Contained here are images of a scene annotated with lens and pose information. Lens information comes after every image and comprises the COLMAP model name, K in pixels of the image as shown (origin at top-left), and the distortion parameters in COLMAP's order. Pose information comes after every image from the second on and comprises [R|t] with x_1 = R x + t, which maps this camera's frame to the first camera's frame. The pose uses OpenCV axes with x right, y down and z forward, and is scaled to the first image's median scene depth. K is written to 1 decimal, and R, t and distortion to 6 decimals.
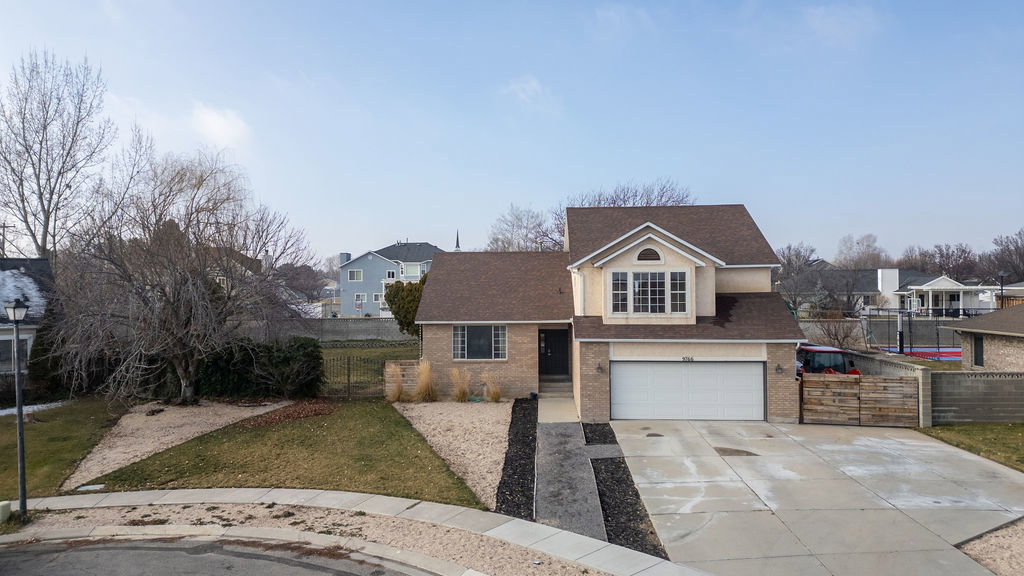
lens RADIAL K [[752.0, 0, 510.9], [0, 752.0, 290.1], [0, 0, 1]] dist [0.026159, -0.011658]
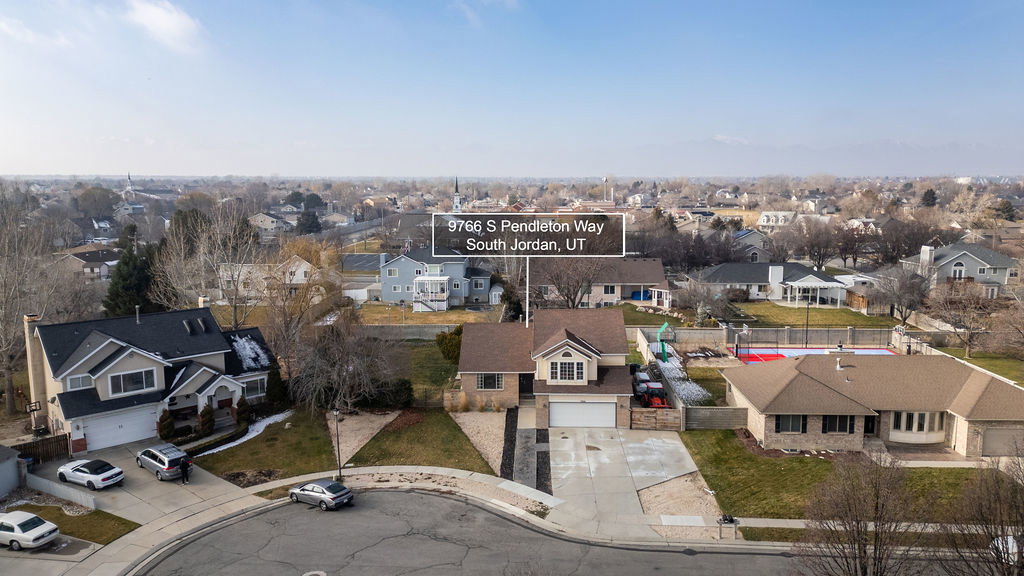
lens RADIAL K [[752.0, 0, 511.7], [0, 752.0, 284.9], [0, 0, 1]] dist [0.026159, -0.011658]
pose [[0.999953, -0.003299, 0.009096, -0.000079], [0.002122, 0.991977, 0.126404, -0.553843], [-0.009440, -0.126379, 0.991937, -1.228630]]
